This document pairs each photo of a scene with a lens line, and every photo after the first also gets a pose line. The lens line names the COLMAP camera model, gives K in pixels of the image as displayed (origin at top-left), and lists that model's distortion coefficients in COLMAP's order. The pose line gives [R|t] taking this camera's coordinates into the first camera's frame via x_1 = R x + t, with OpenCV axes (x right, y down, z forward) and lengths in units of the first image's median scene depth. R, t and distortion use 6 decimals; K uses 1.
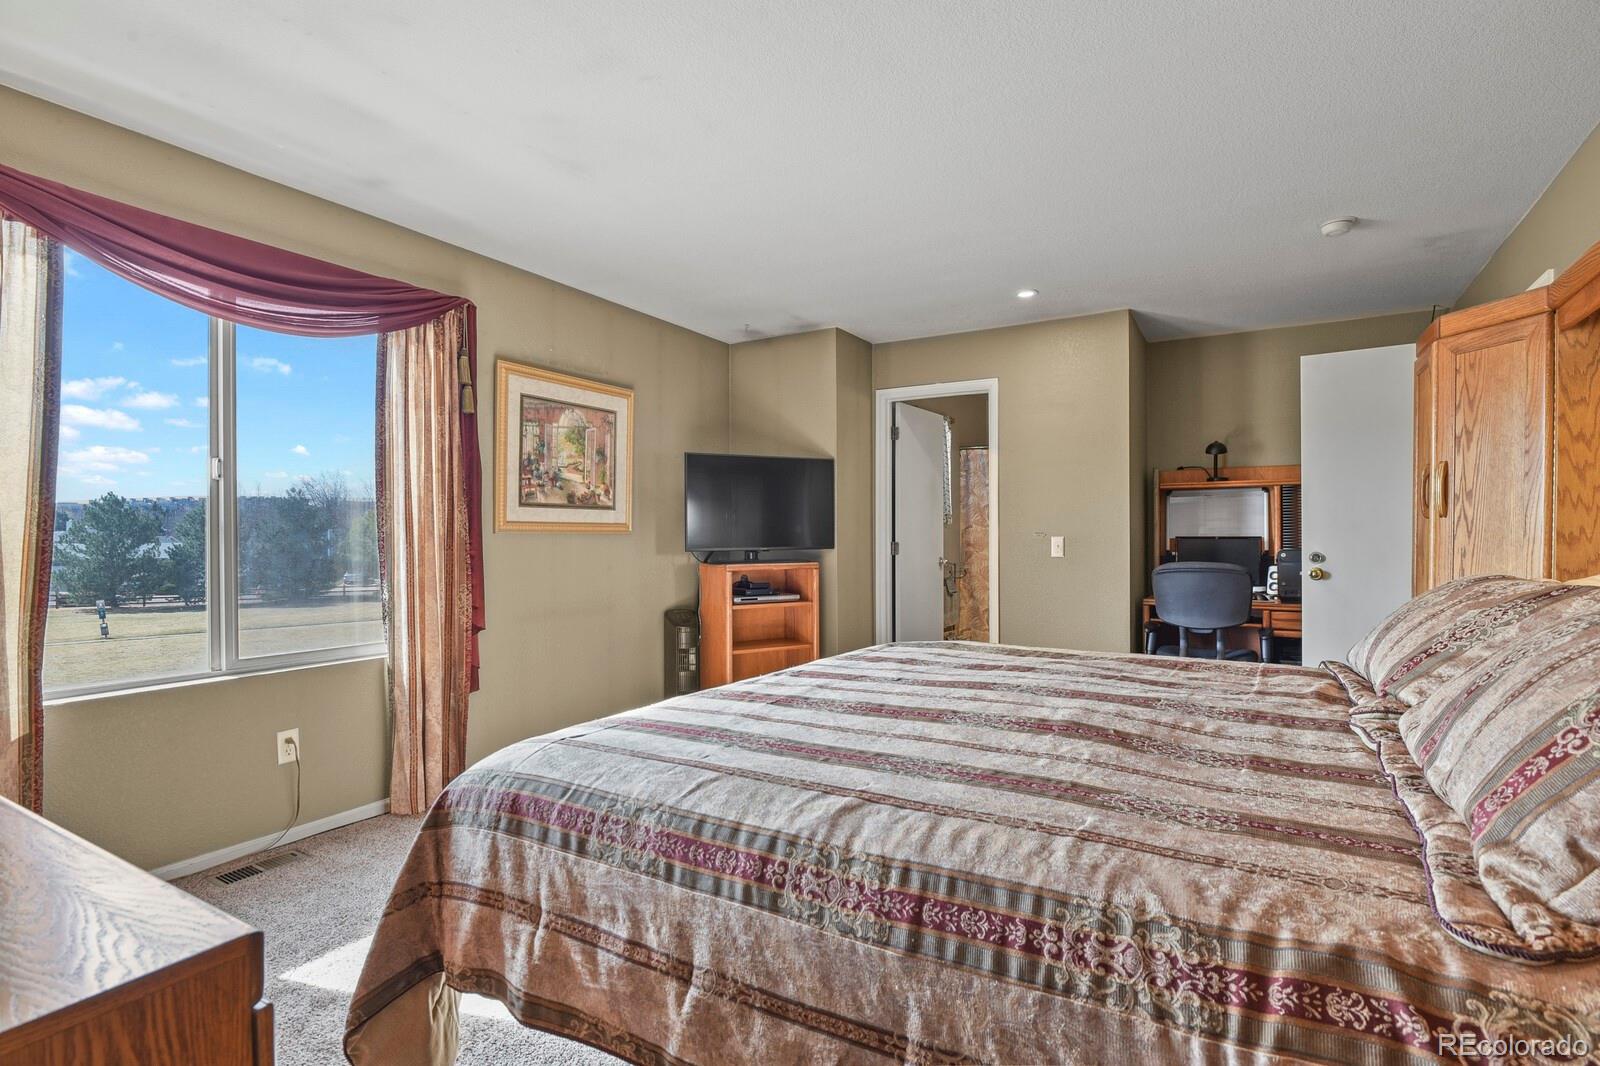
lens RADIAL K [[788.1, 0, 801.5], [0, 788.1, 536.8], [0, 0, 1]] dist [-0.006074, -0.002031]
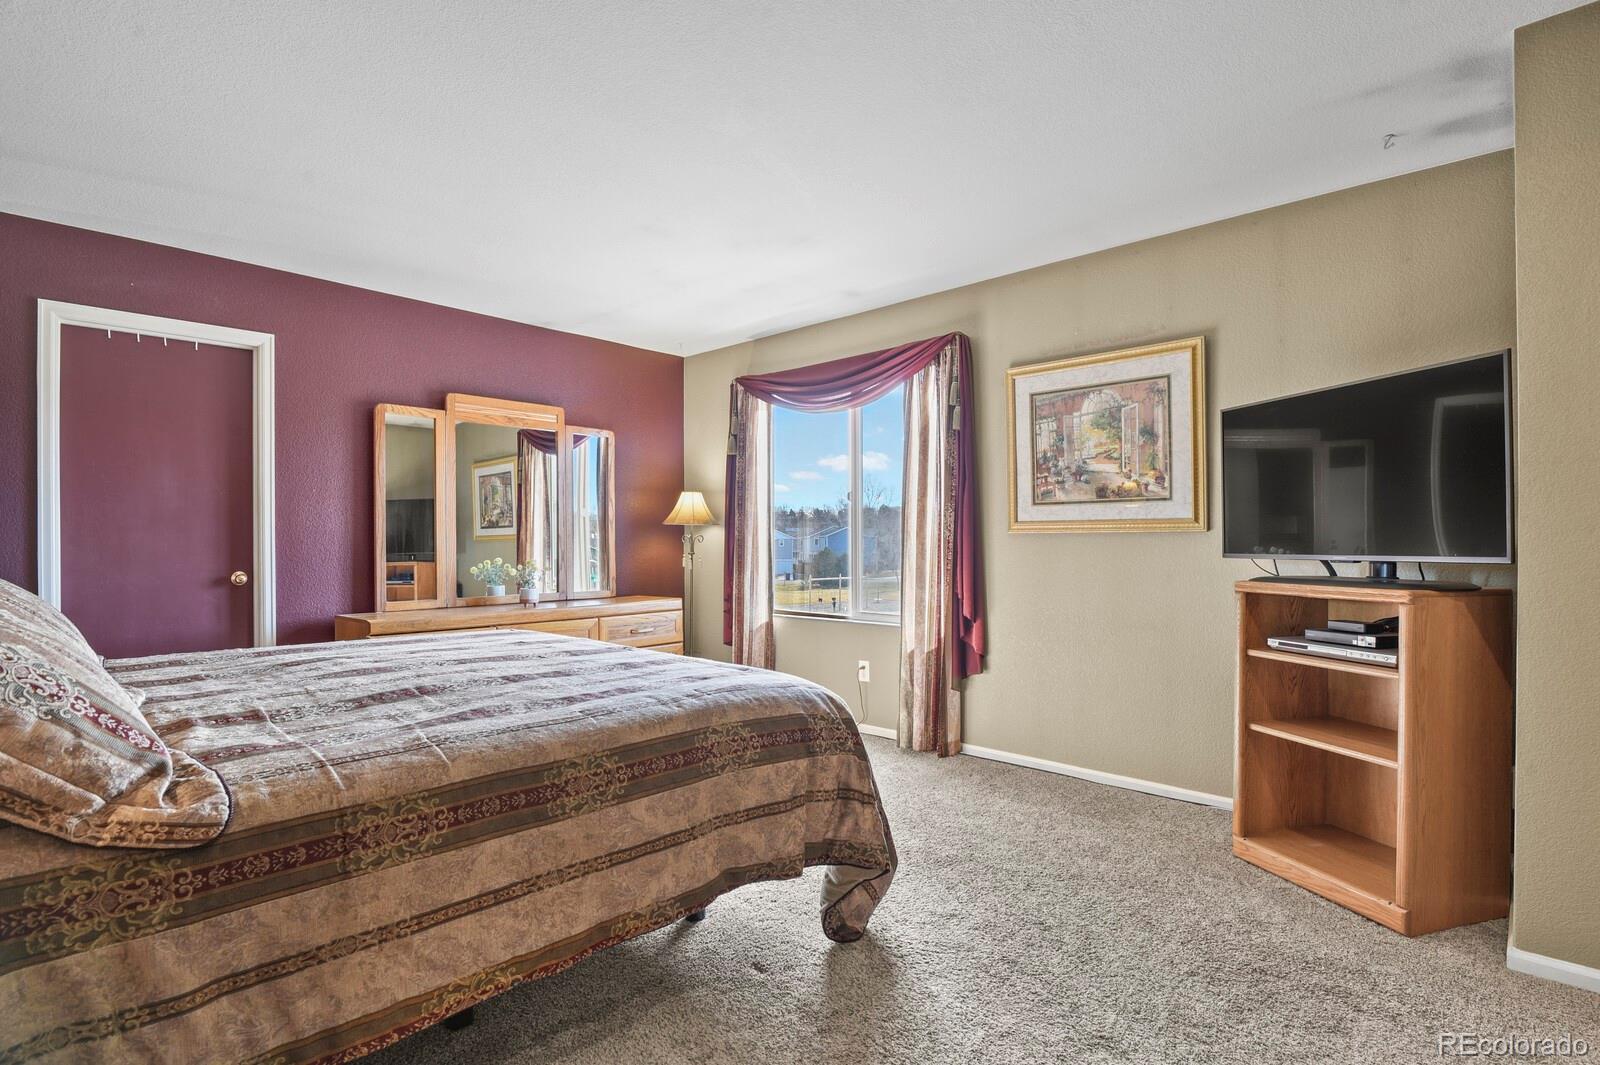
lens RADIAL K [[788.1, 0, 801.7], [0, 788.1, 535.8], [0, 0, 1]] dist [-0.006074, -0.002031]
pose [[-0.231188, -0.008492, -0.972872, 0.667122], [-0.007709, 0.999947, -0.006896, 0.008520], [0.972879, 0.005906, -0.231241, 0.923464]]
